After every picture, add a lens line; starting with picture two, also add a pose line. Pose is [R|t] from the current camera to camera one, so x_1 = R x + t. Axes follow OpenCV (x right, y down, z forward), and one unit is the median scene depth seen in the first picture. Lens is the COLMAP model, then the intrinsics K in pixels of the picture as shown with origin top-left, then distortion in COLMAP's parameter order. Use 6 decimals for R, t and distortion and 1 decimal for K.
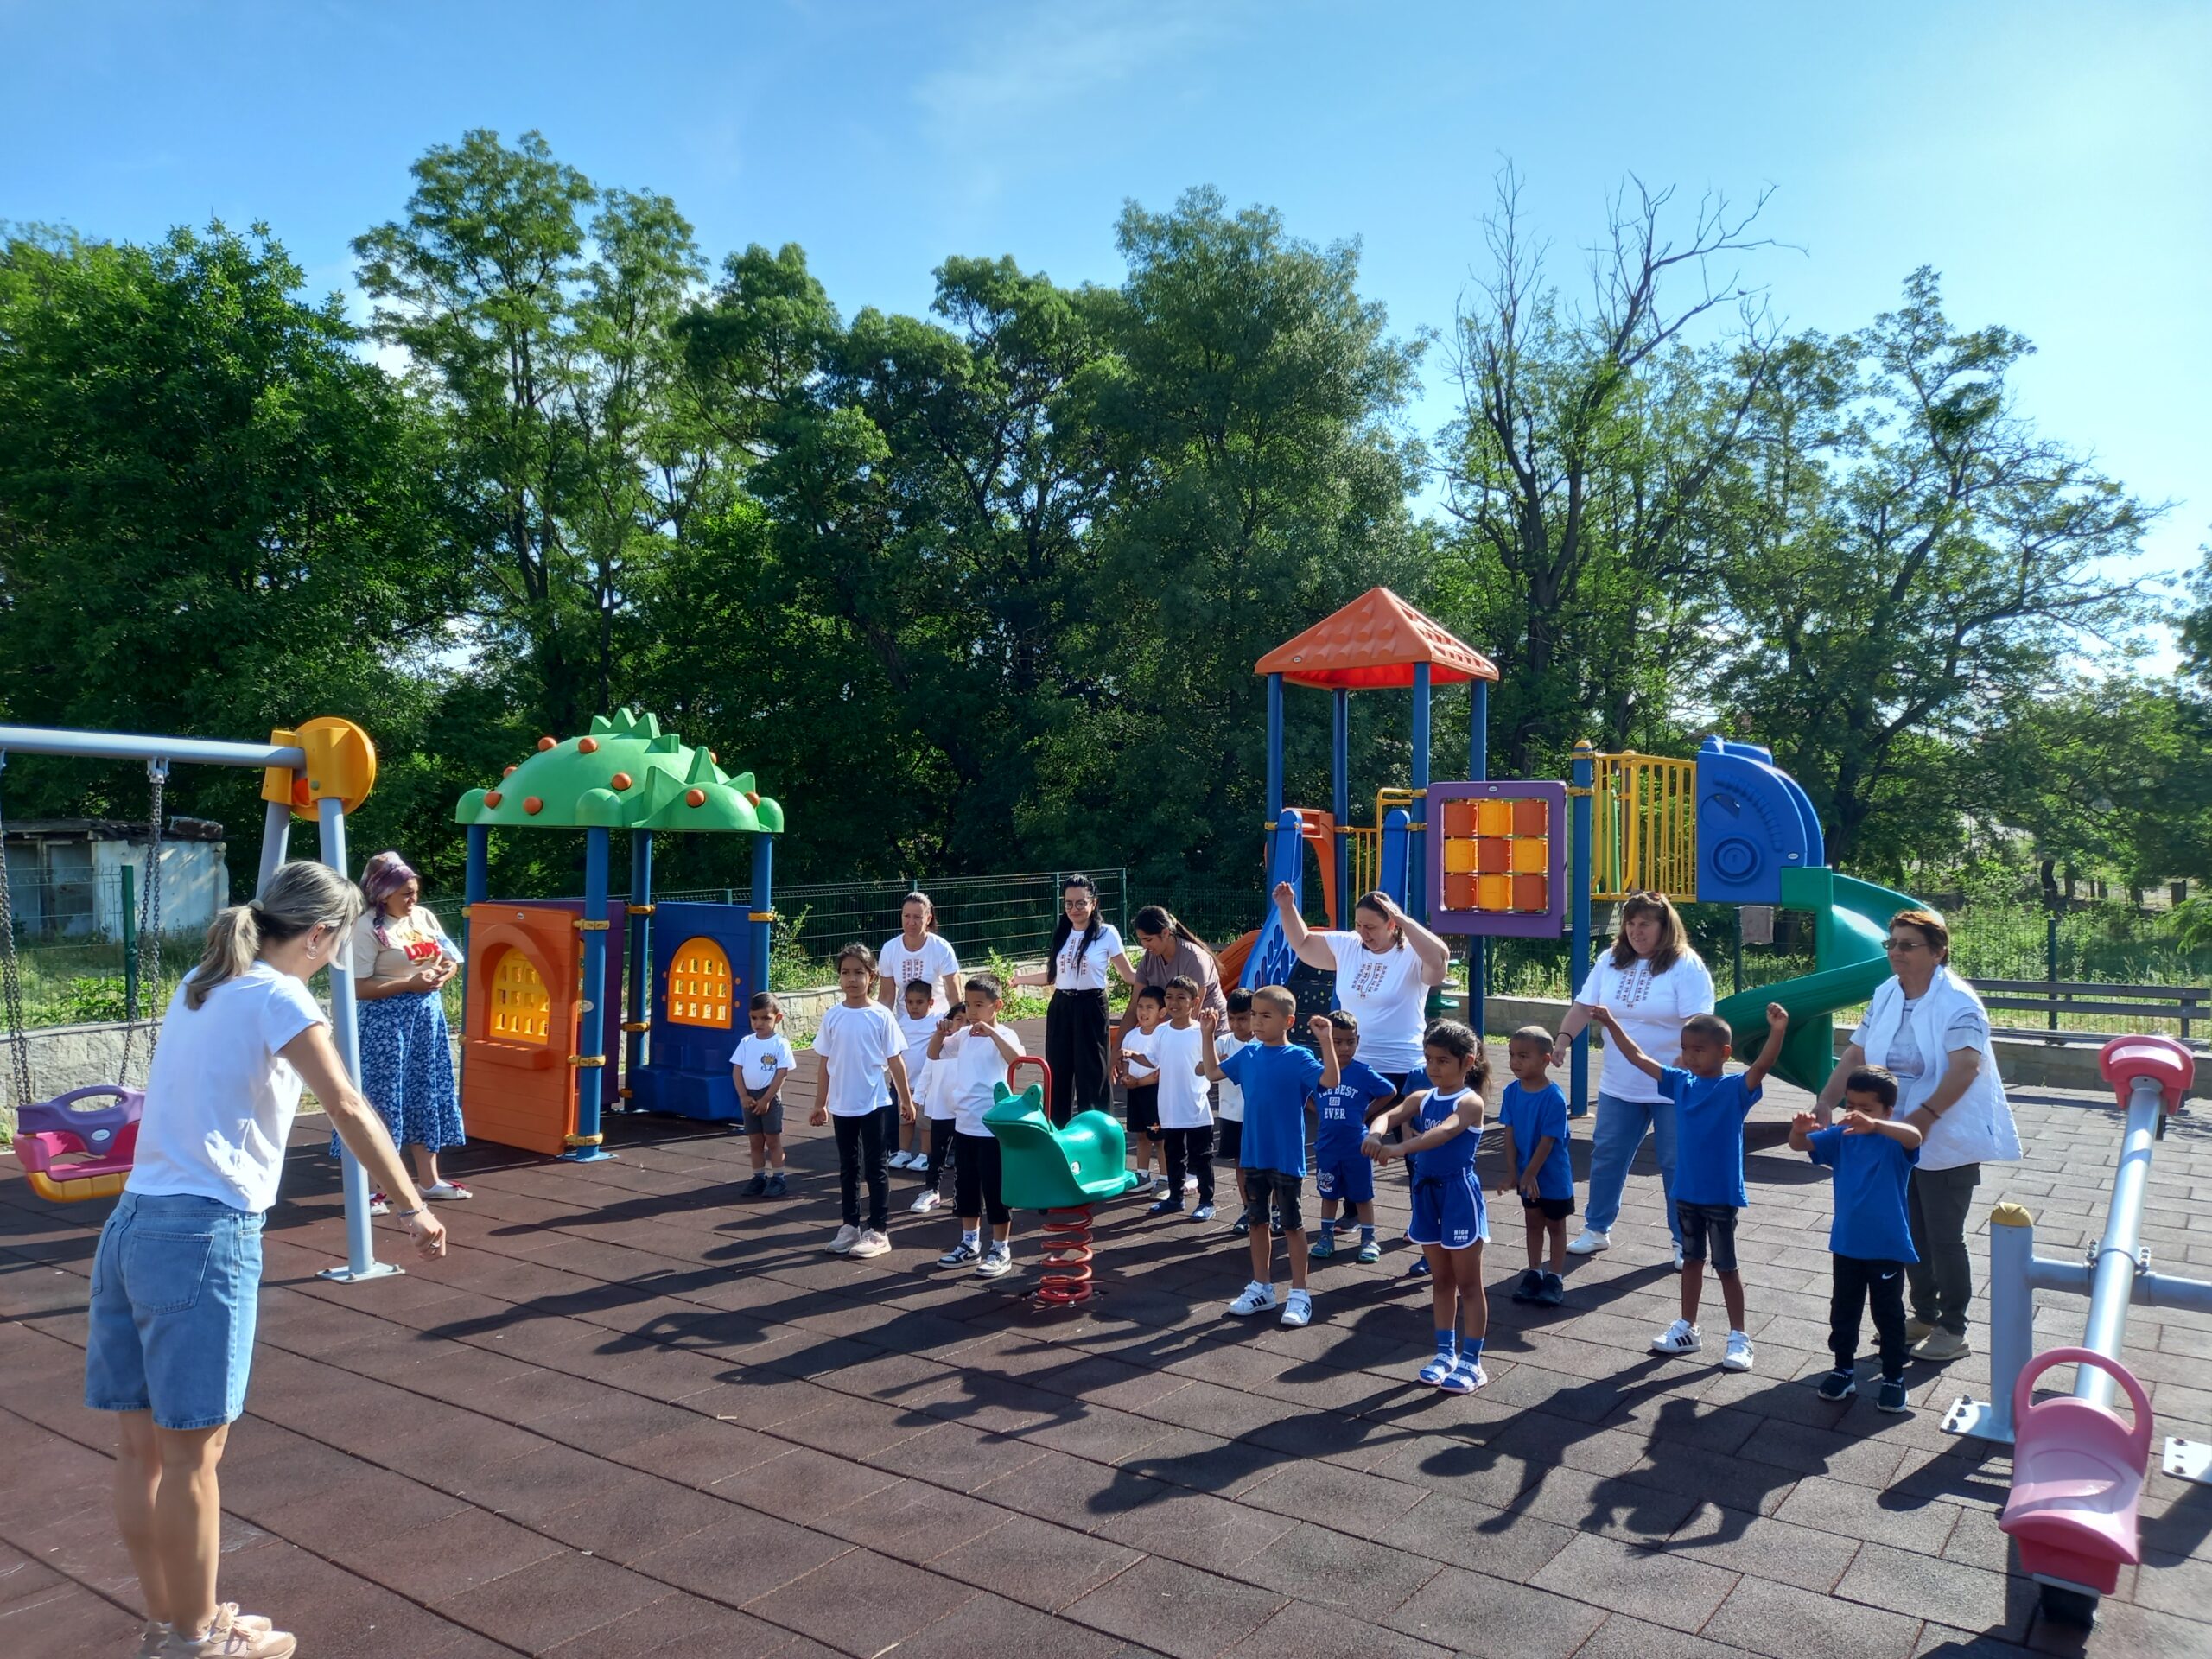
lens RADIAL K [[1622.5, 0, 1120.2], [0, 1622.5, 809.3], [0, 0, 1]] dist [0.063163, -0.074533]
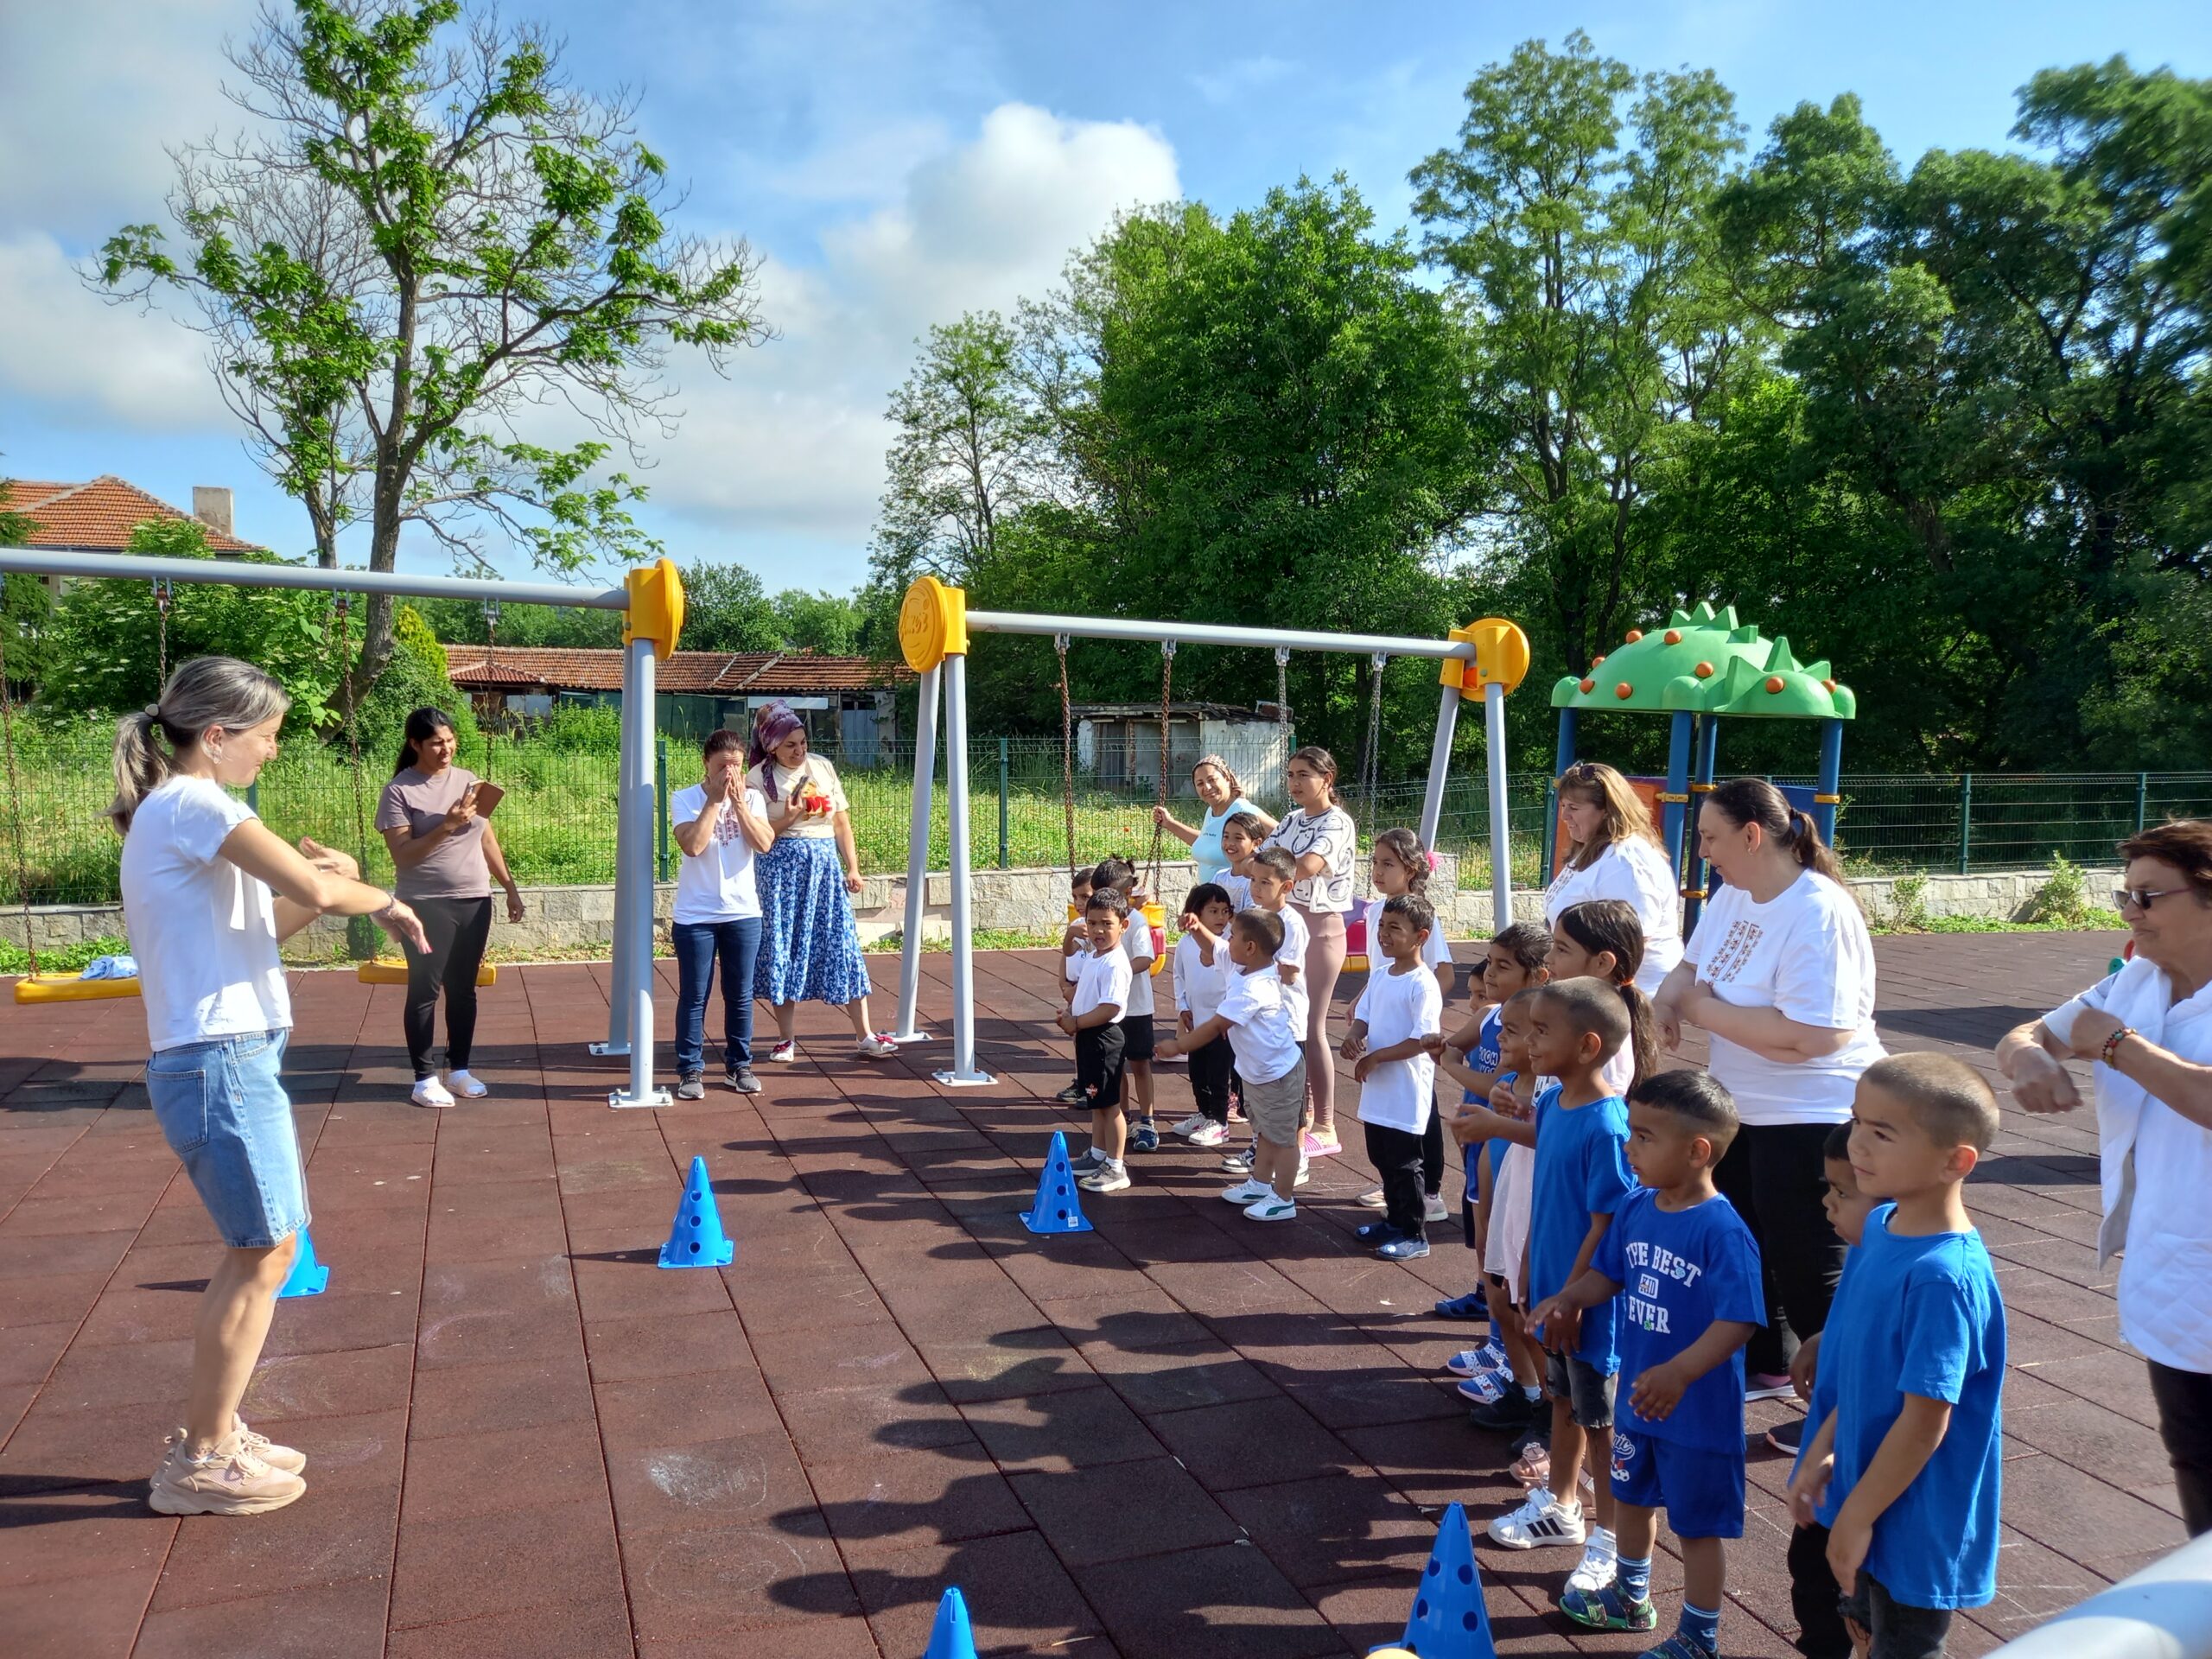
lens RADIAL K [[1621.8, 0, 1109.4], [0, 1621.8, 852.5], [0, 0, 1]] dist [0.032159, -0.014906]
pose [[0.831706, 0.061007, -0.551854, -0.006632], [-0.009047, 0.995302, 0.096395, 0.000990], [0.555142, -0.075179, 0.828351, -0.042788]]
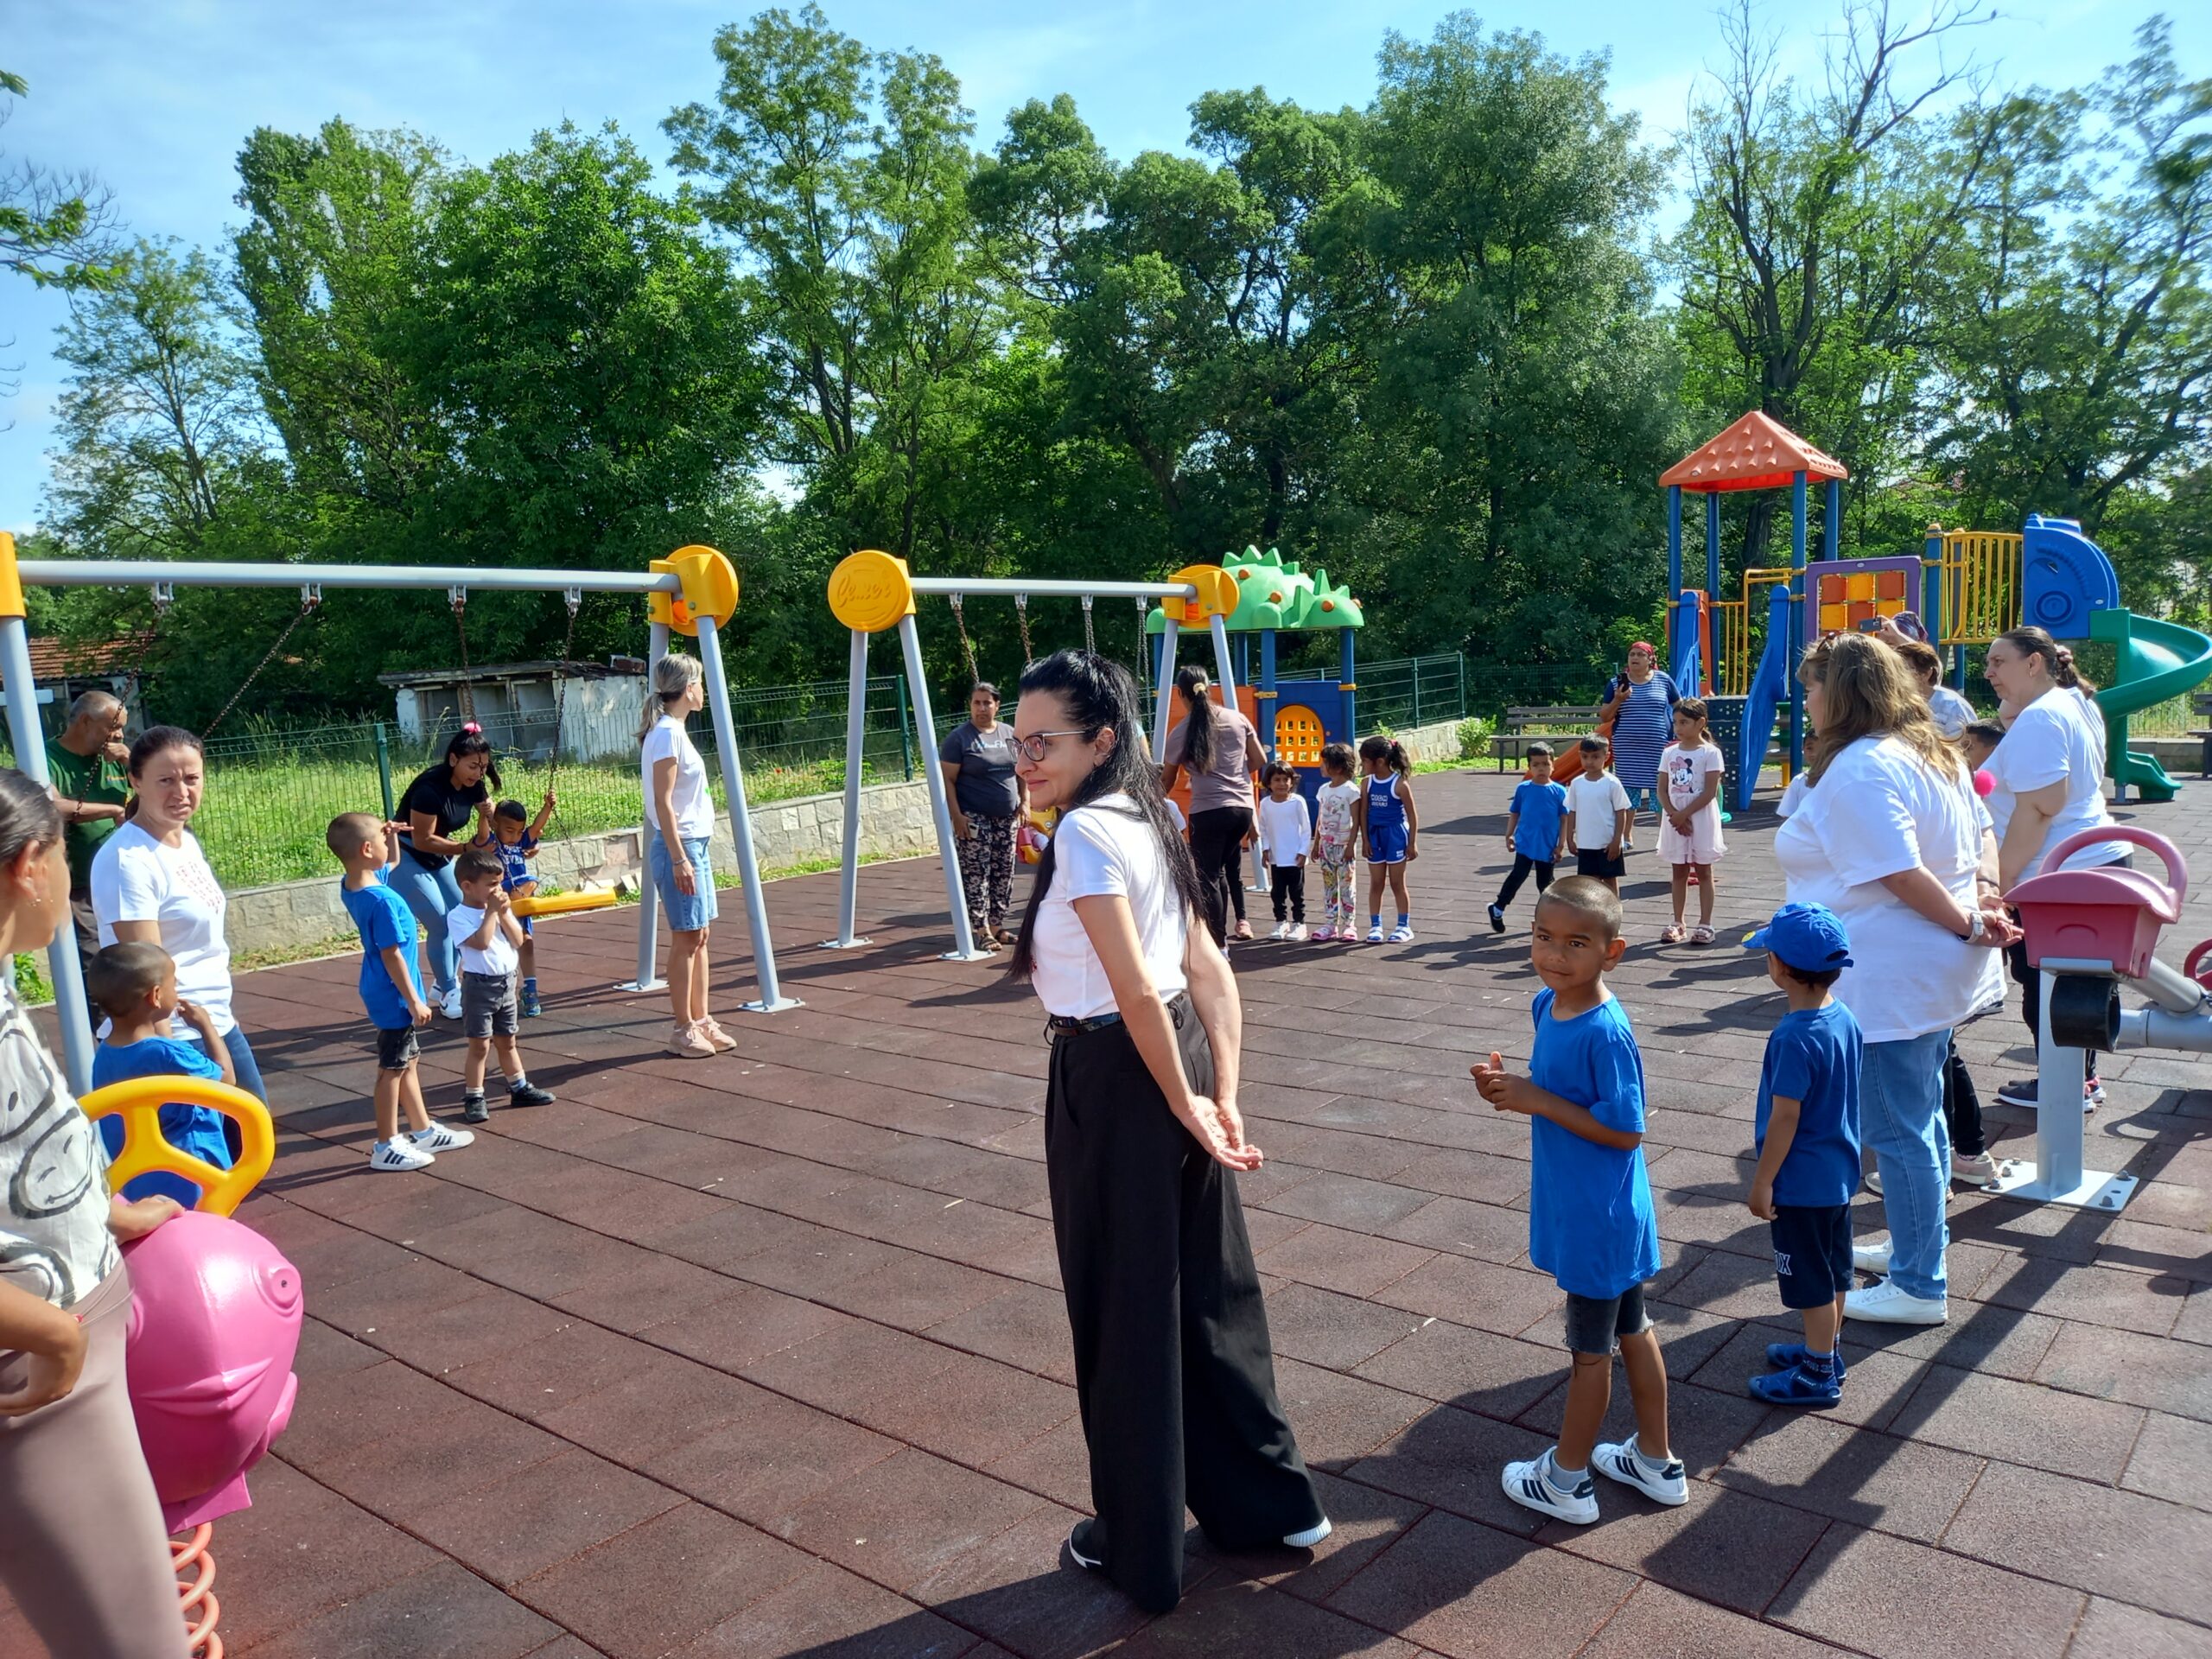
lens RADIAL K [[1659.7, 0, 1109.4], [0, 1659.7, 845.0], [0, 0, 1]] dist [0.010313, 0.002197]
pose [[0.995453, -0.046461, -0.083152, -0.096269], [0.057537, 0.989009, 0.136200, -0.002359], [0.075910, -0.140365, 0.987186, -0.145482]]
